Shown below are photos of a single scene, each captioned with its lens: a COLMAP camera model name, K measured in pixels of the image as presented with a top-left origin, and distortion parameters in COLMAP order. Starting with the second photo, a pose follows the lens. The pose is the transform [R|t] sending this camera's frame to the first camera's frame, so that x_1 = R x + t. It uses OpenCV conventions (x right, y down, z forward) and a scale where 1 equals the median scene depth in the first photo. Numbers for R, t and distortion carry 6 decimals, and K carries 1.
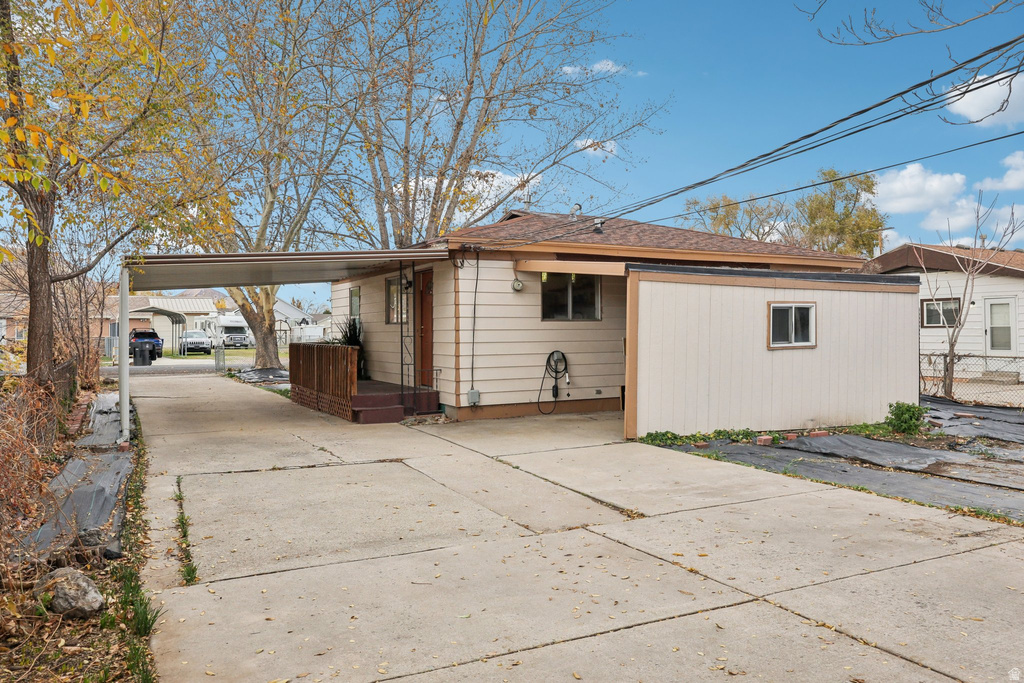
lens RADIAL K [[767.9, 0, 512.0], [0, 767.9, 341.5], [0, 0, 1]] dist [0.000371, 0.000525]
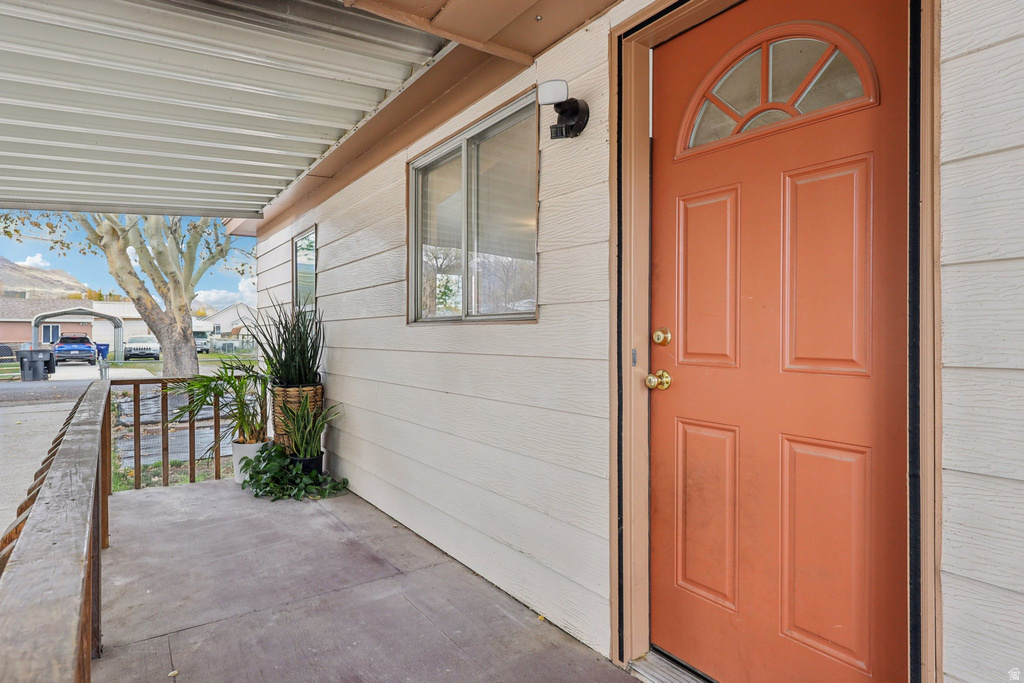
lens RADIAL K [[558.4, 0, 512.0], [0, 558.4, 341.5], [0, 0, 1]] dist [-0.001690, -0.000237]
pose [[0.991764, 0.001884, 0.128067, -0.072696], [-0.001503, 0.999994, -0.003074, -0.007365], [-0.128072, 0.002856, 0.991761, 0.377873]]
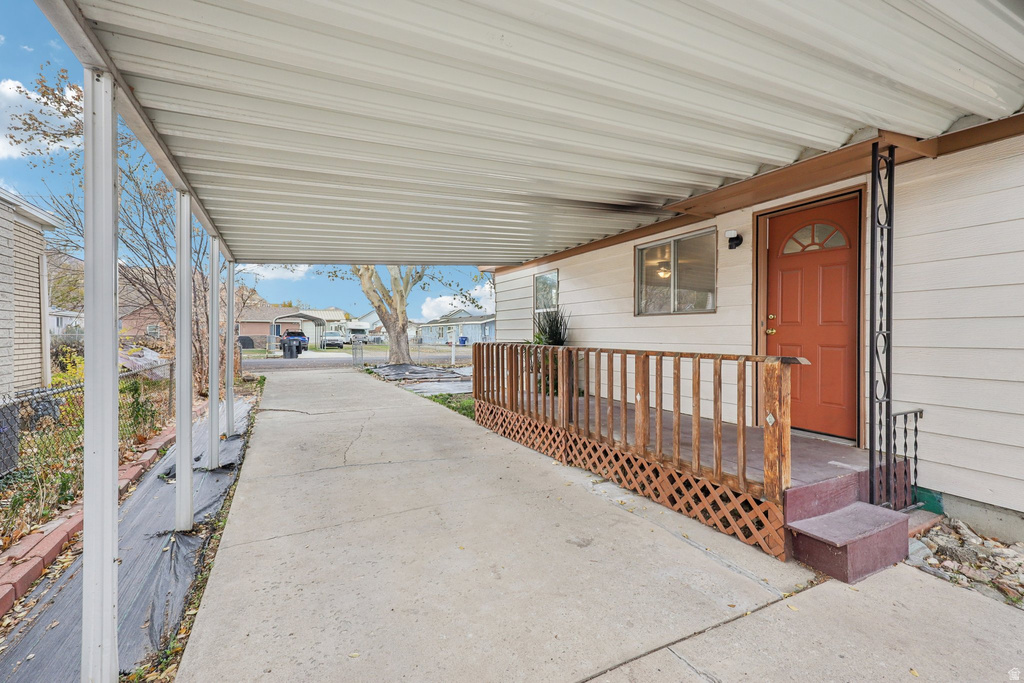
lens RADIAL K [[426.5, 0, 512.4], [0, 426.5, 337.9], [0, 0, 1]] dist [0.002755, 0.000191]
pose [[0.999876, 0.007599, 0.013783, -0.131358], [-0.007520, 0.999955, -0.005742, -0.000212], [-0.013826, 0.005638, 0.999889, 0.303416]]
